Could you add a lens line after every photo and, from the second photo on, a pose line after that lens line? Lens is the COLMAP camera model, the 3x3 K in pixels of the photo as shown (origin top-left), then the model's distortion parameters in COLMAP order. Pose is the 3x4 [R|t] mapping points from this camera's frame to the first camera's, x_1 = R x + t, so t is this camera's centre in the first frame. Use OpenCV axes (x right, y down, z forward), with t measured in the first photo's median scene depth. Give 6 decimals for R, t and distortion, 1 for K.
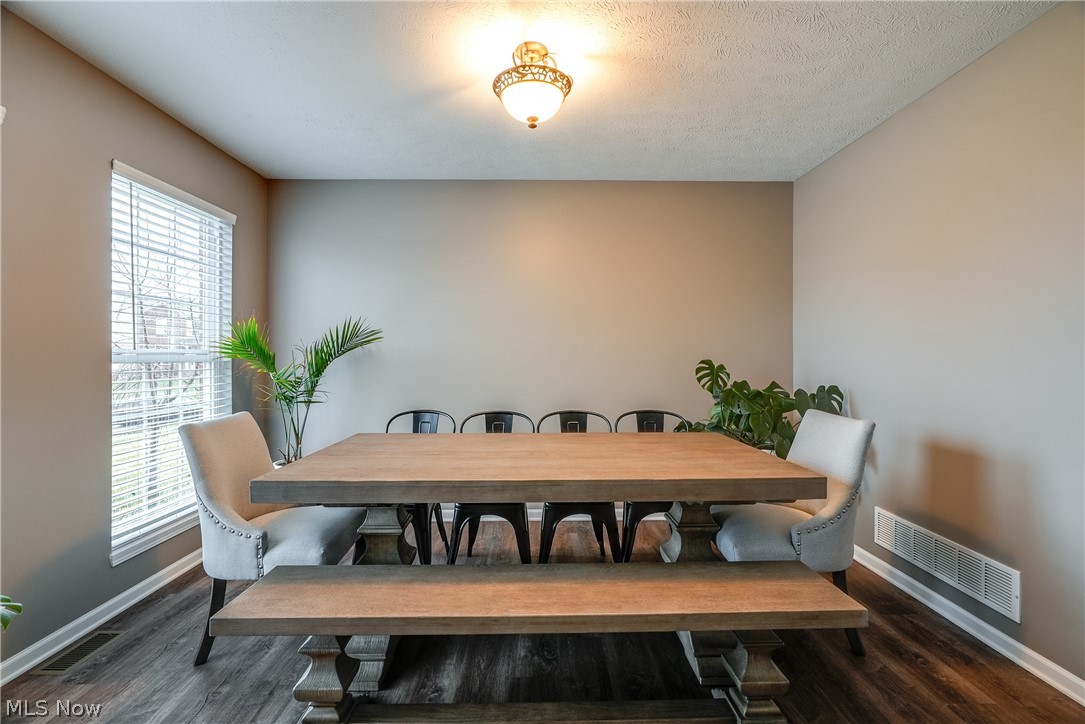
lens RADIAL K [[499.3, 0, 543.6], [0, 499.3, 359.0], [0, 0, 1]] dist [-0.014062, 0.005609]
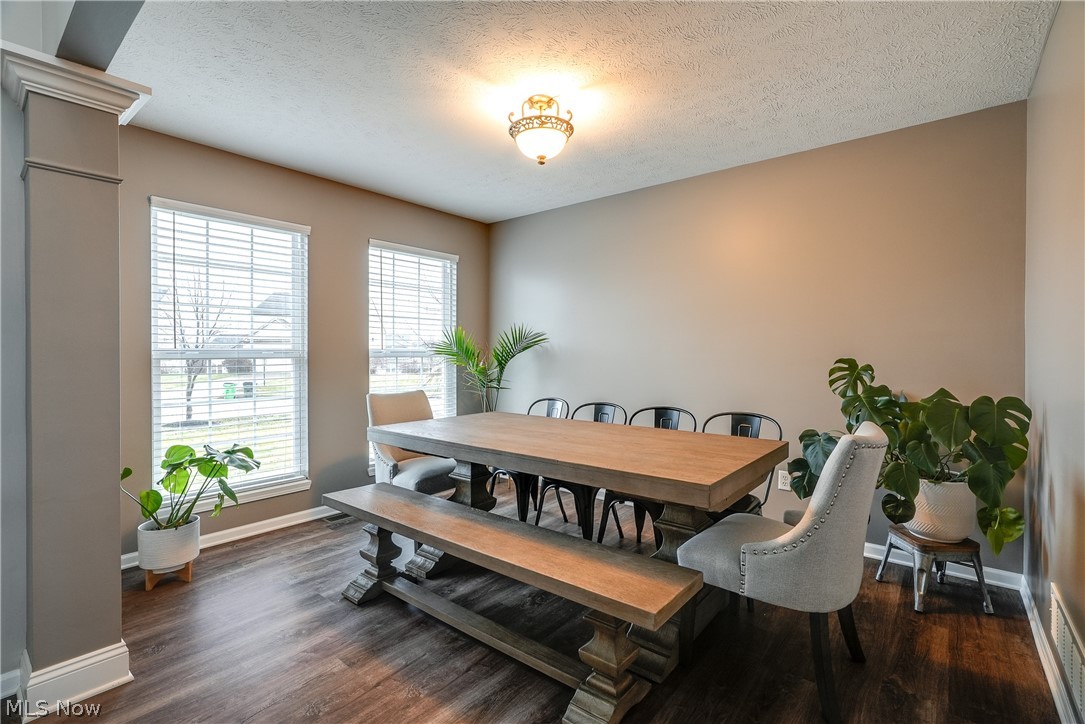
lens RADIAL K [[499.3, 0, 526.7], [0, 499.3, 359.5], [0, 0, 1]] dist [-0.014062, 0.005609]
pose [[0.752948, 0.008507, -0.658026, 0.531860], [-0.005145, 0.999962, 0.007040, 0.000112], [0.658060, -0.001915, 0.752963, 0.047117]]
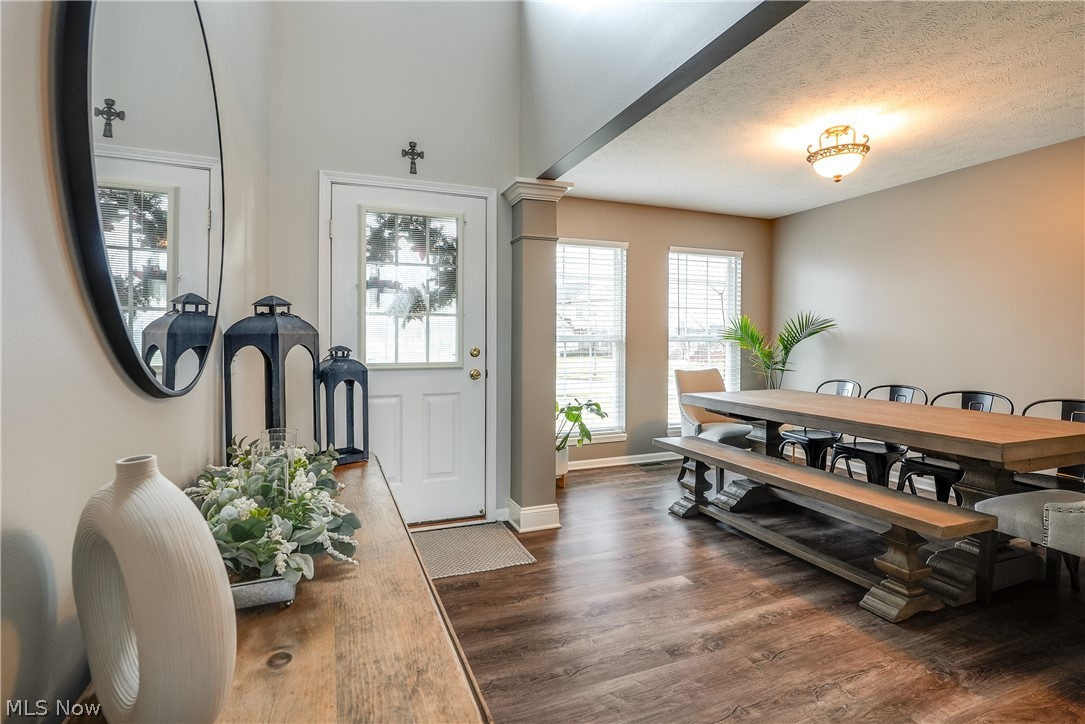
lens RADIAL K [[499.3, 0, 520.9], [0, 499.3, 343.6], [0, 0, 1]] dist [-0.014062, 0.005609]
pose [[0.341088, 0.010907, -0.939968, 0.733679], [-0.008189, 0.999929, 0.008631, 0.003092], [0.939996, 0.004753, 0.341153, -0.259805]]
